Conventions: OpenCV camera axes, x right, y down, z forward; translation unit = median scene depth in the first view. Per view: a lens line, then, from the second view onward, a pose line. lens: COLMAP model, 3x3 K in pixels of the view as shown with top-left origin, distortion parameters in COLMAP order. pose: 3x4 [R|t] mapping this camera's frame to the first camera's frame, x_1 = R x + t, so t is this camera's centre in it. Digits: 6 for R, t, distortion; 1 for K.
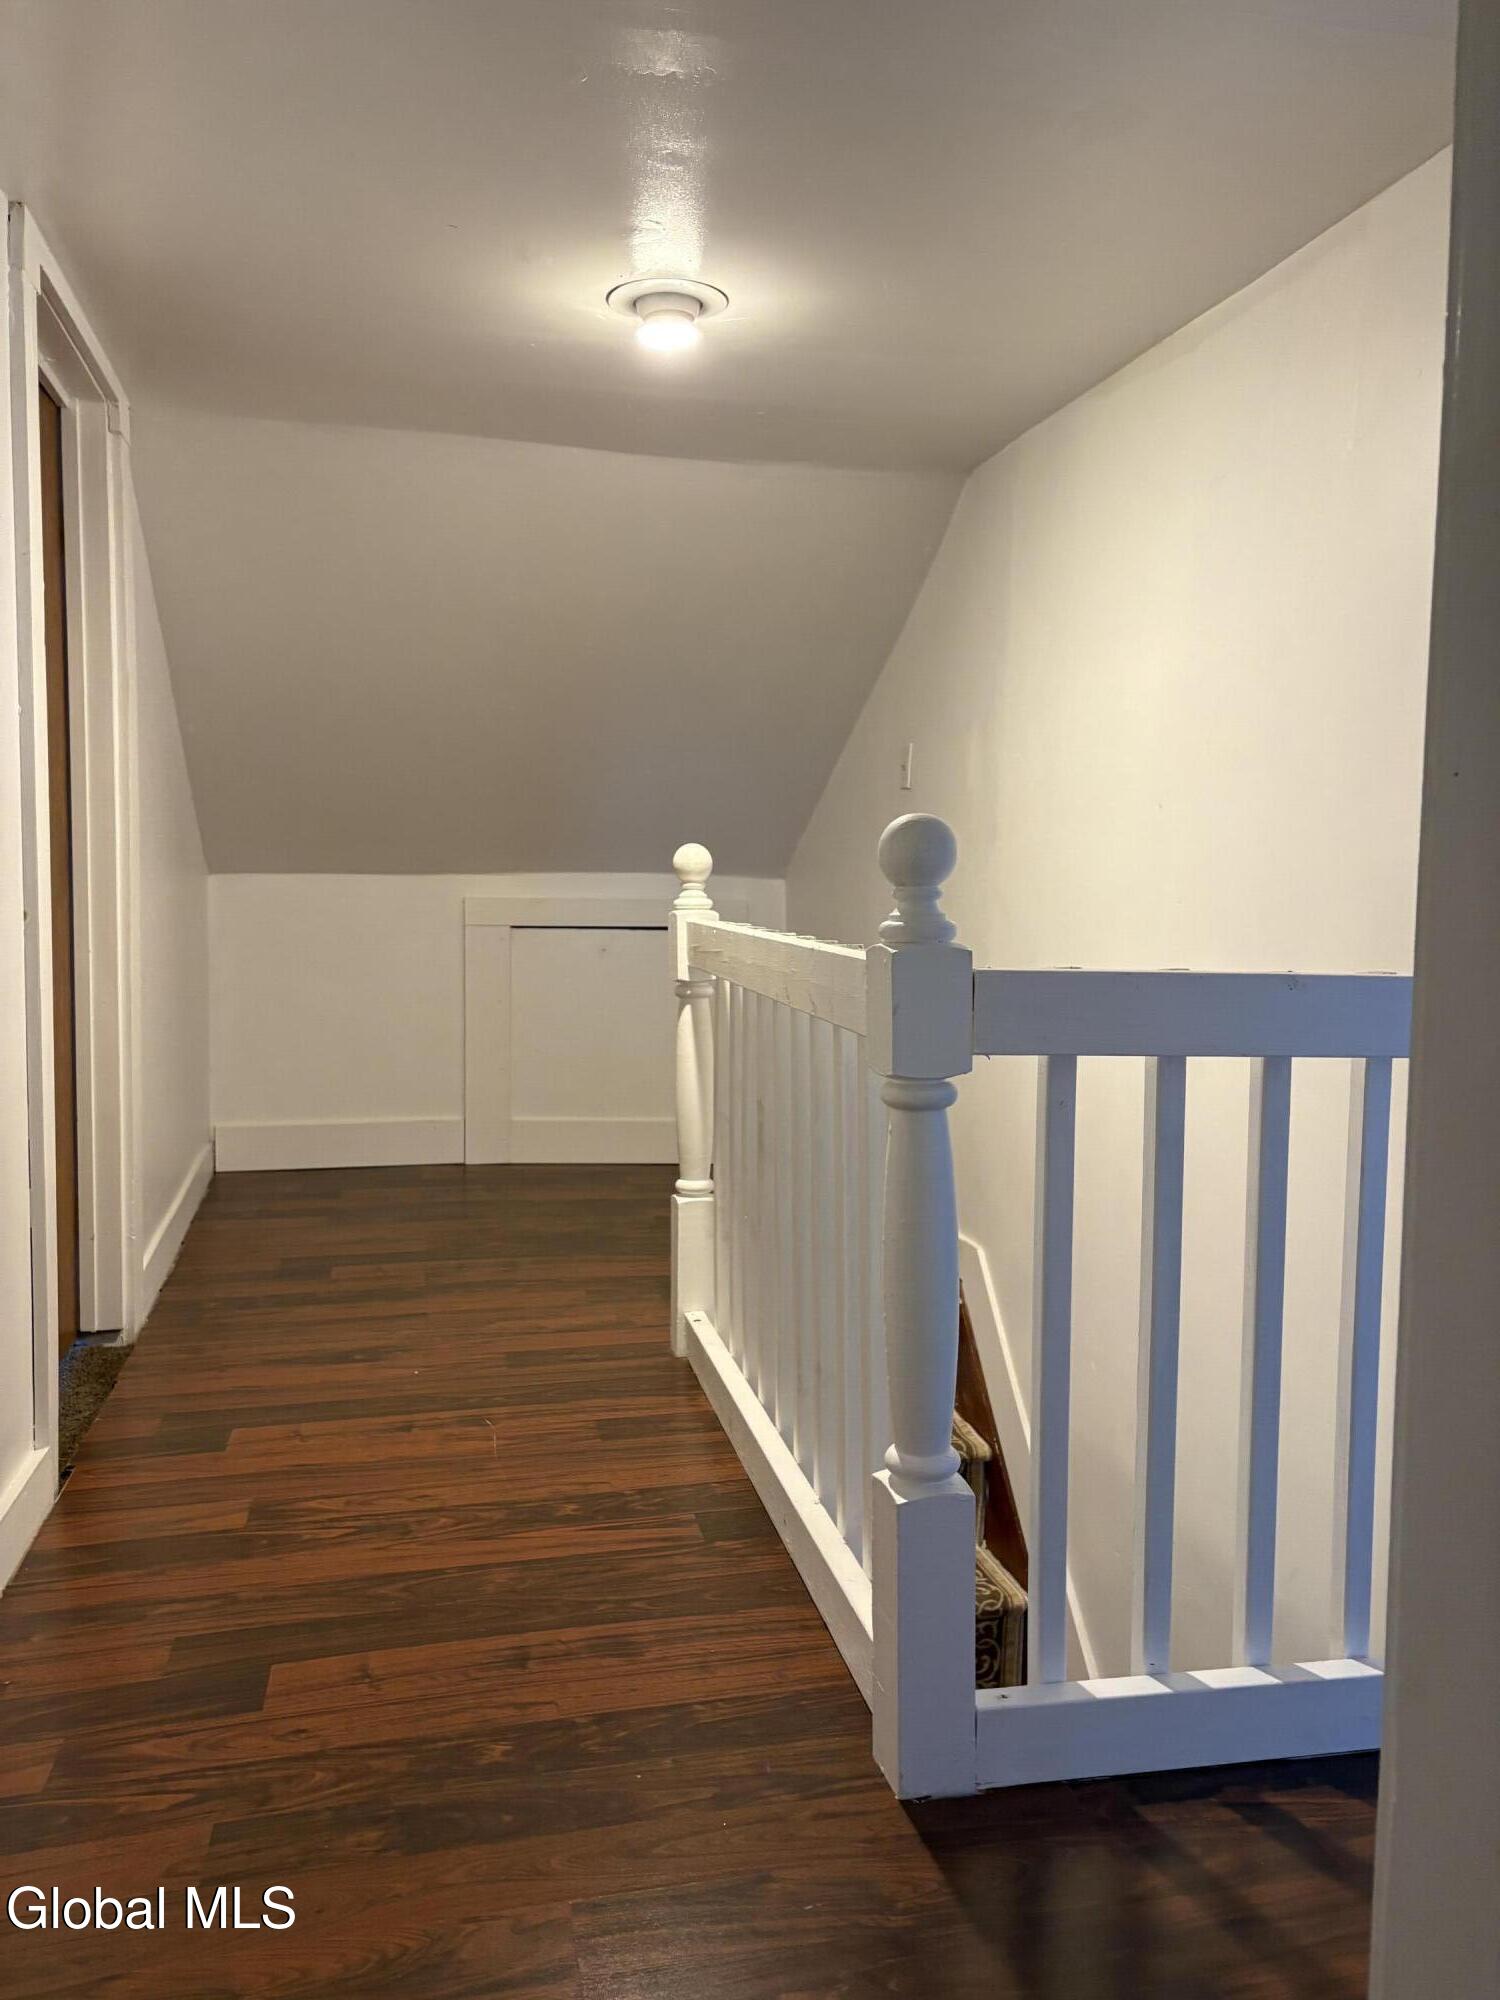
lens RADIAL K [[1522.0, 0, 750.0], [0, 1522.0, 1000.0], [0, 0, 1]] dist [0.084078, -0.118725]
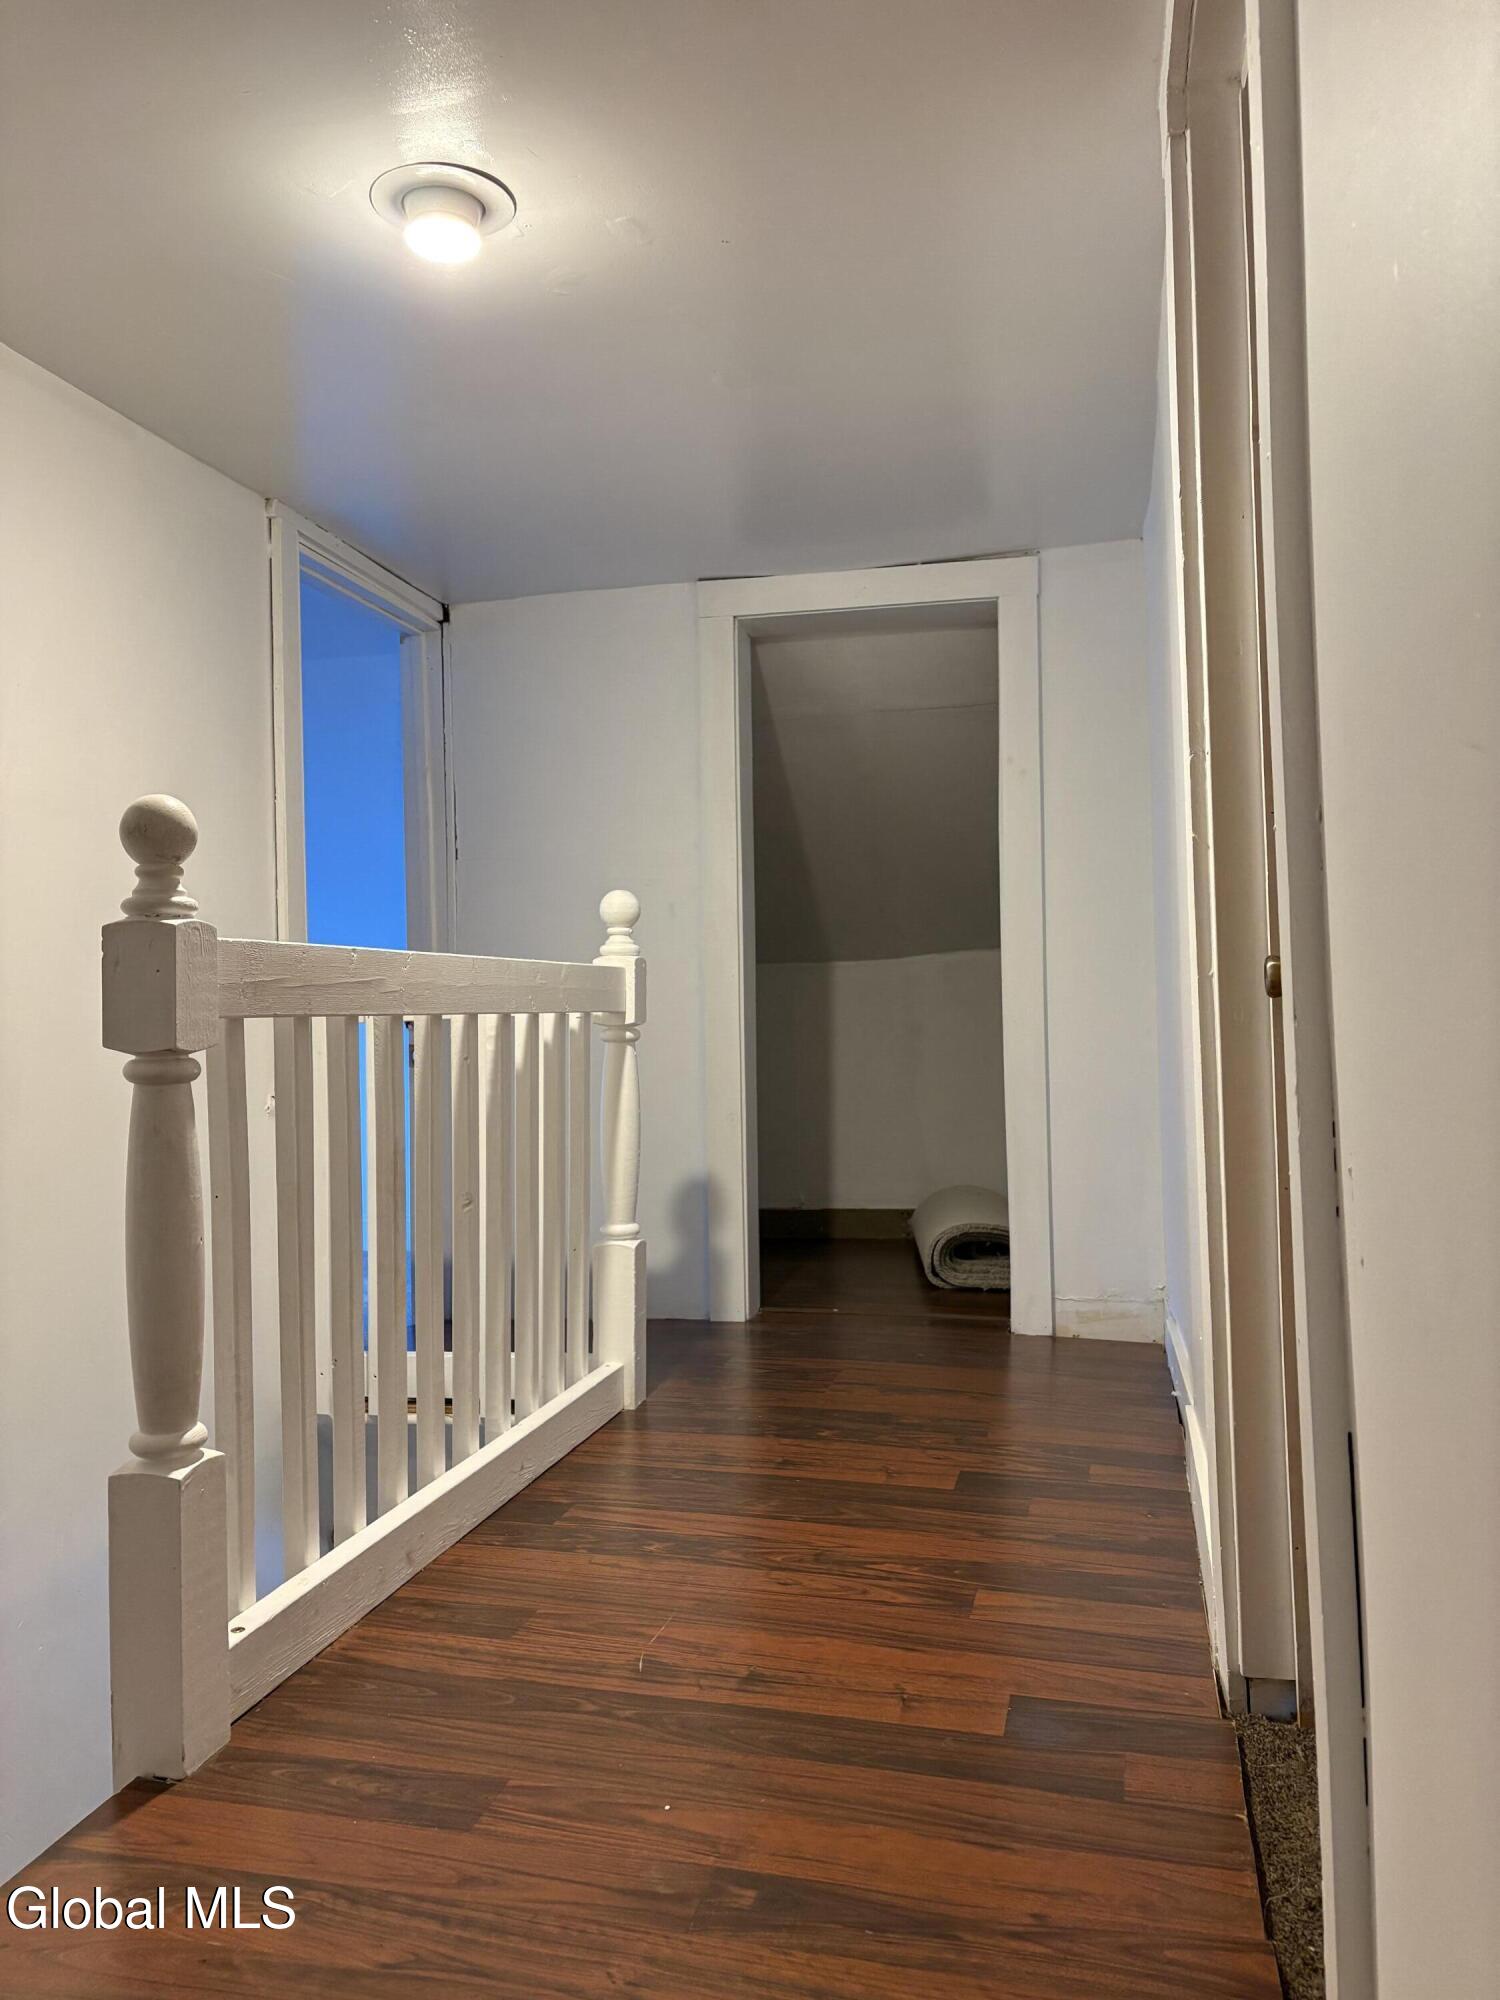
lens RADIAL K [[1522.0, 0, 750.0], [0, 1522.0, 1000.0], [0, 0, 1]] dist [0.084078, -0.118725]
pose [[-0.900360, 0.010485, 0.435018, -0.566357], [0.049063, 0.995781, 0.077545, -0.076624], [-0.432370, 0.091161, -0.897076, 1.721290]]
